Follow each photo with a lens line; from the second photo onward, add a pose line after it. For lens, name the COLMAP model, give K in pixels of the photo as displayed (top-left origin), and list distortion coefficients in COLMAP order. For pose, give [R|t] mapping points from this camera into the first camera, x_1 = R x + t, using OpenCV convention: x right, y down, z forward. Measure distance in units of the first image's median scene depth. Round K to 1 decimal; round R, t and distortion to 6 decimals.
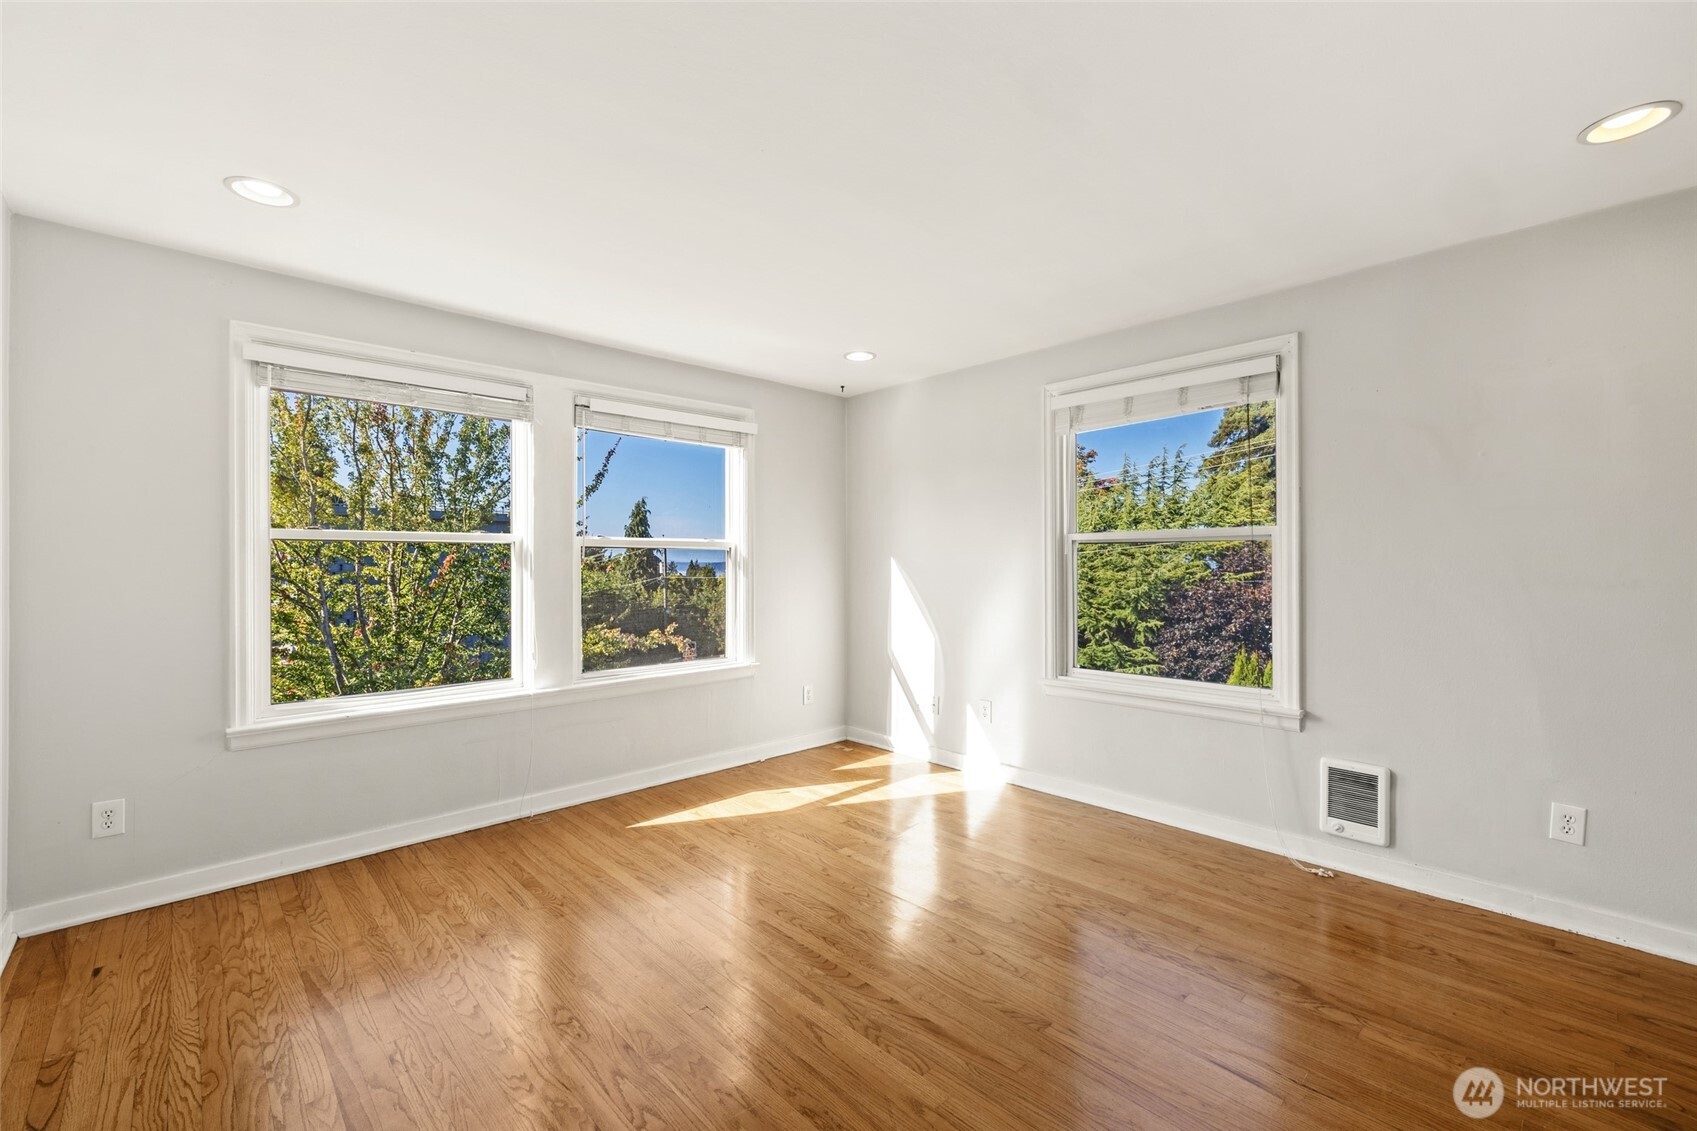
lens RADIAL K [[716.4, 0, 813.9], [0, 716.4, 558.0], [0, 0, 1]] dist [0.003156, -0.000215]
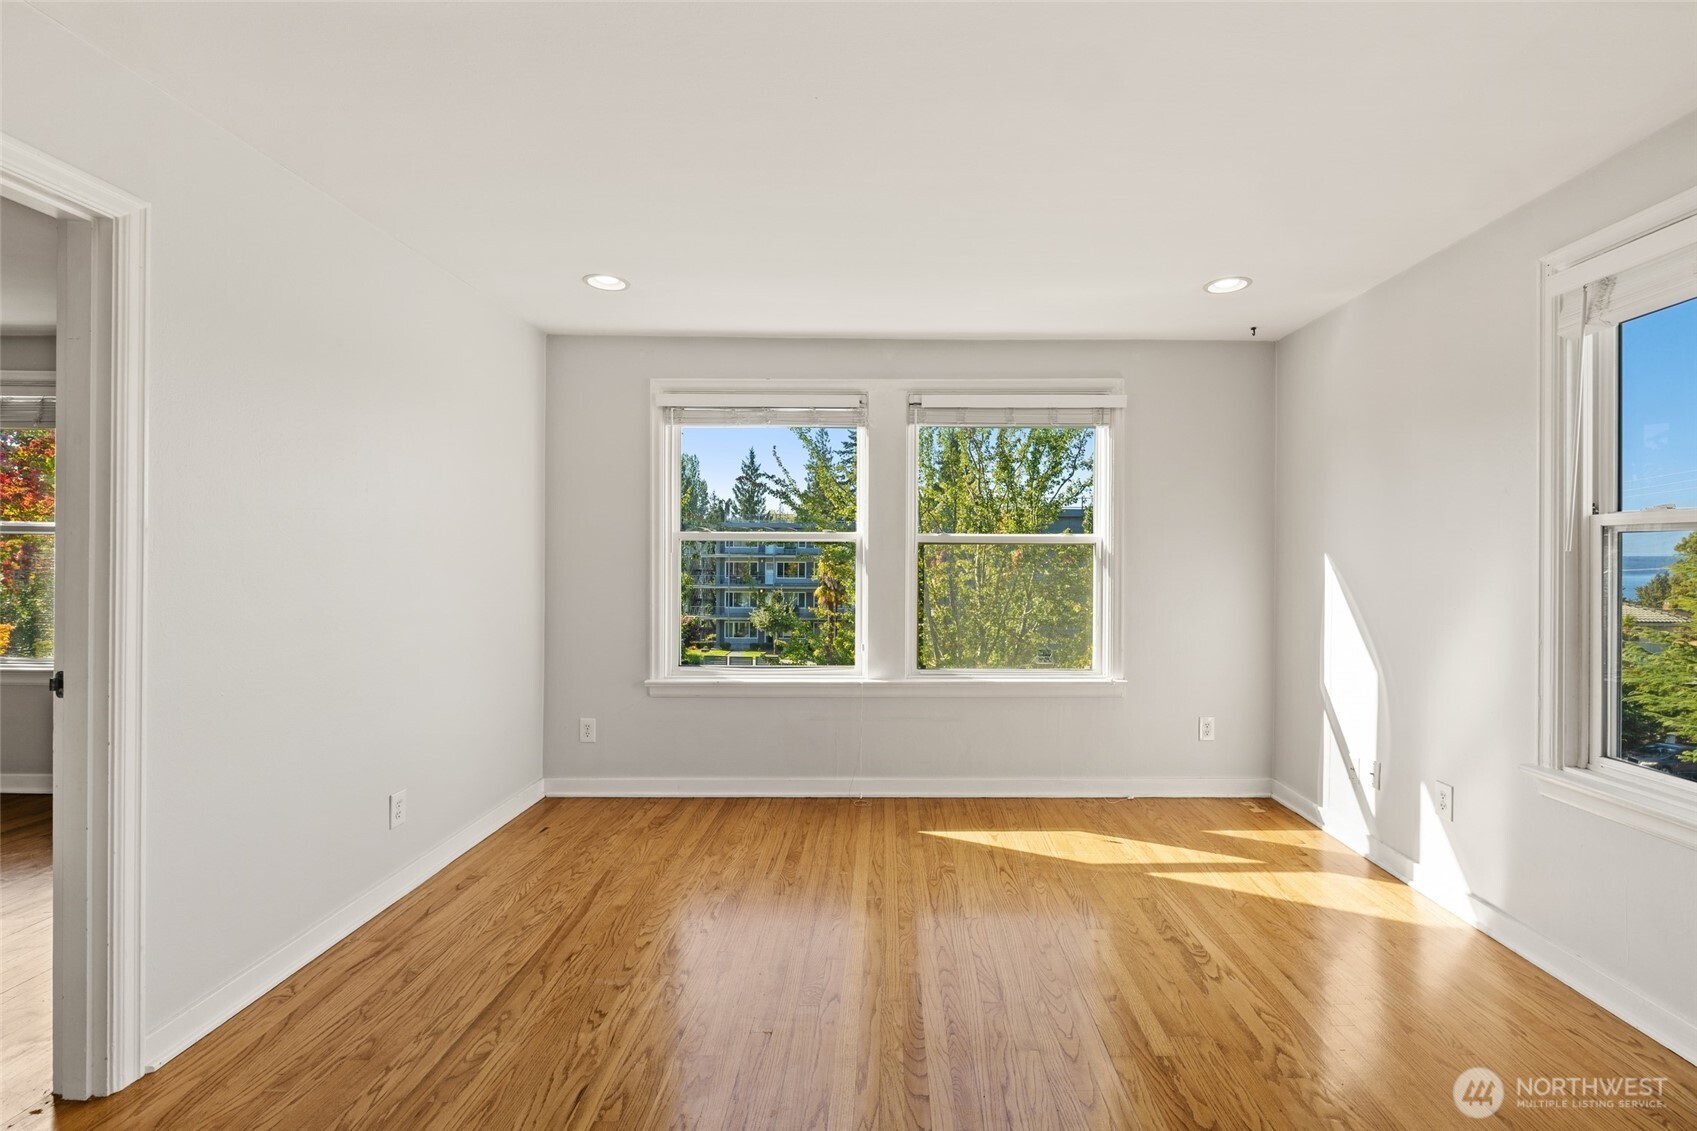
lens RADIAL K [[716.4, 0, 861.2], [0, 716.4, 562.0], [0, 0, 1]] dist [0.003156, -0.000215]
pose [[0.738421, 0.010344, -0.674261, 0.321379], [-0.001312, 0.999902, 0.013903, -0.004985], [0.674339, -0.009381, 0.738362, 0.218119]]
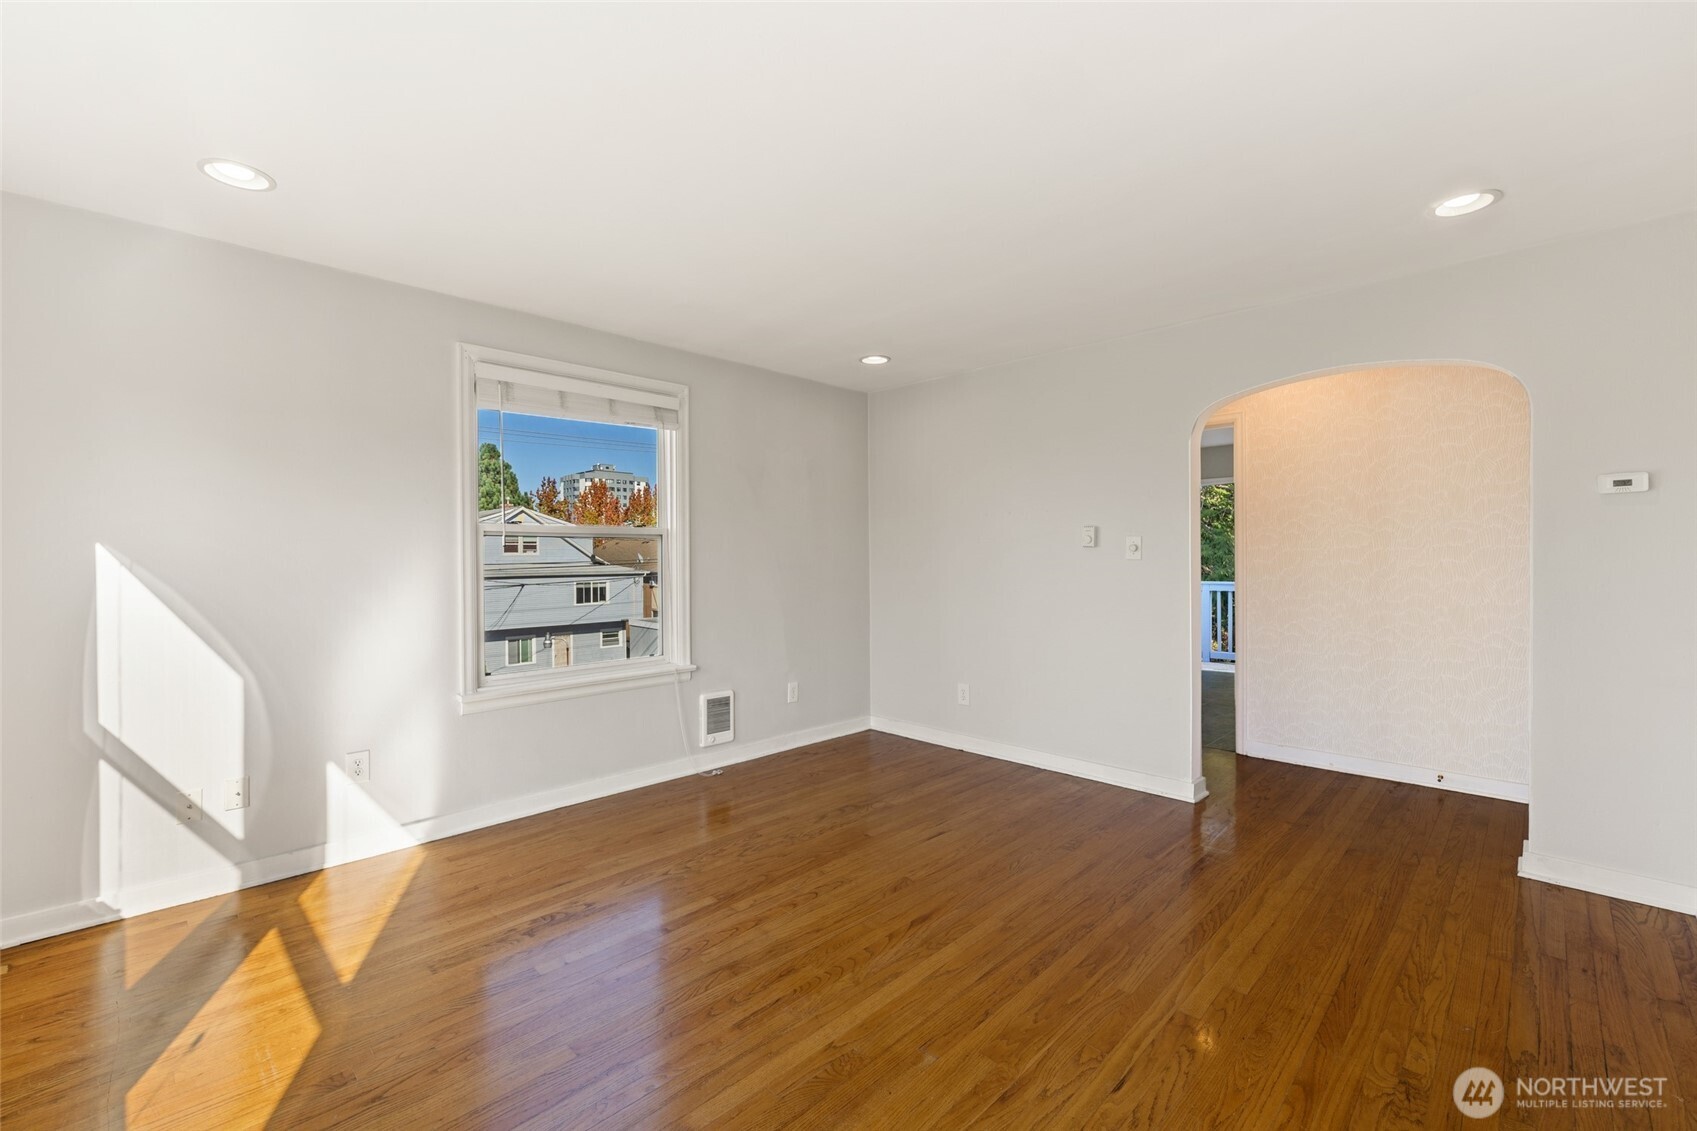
lens RADIAL K [[716.4, 0, 867.6], [0, 716.4, 559.0], [0, 0, 1]] dist [0.003156, -0.000215]
pose [[-0.085471, 0.001039, 0.996340, -0.583671], [-0.002996, 0.999995, -0.001300, 0.009845], [-0.996336, -0.003096, -0.085468, 0.644164]]
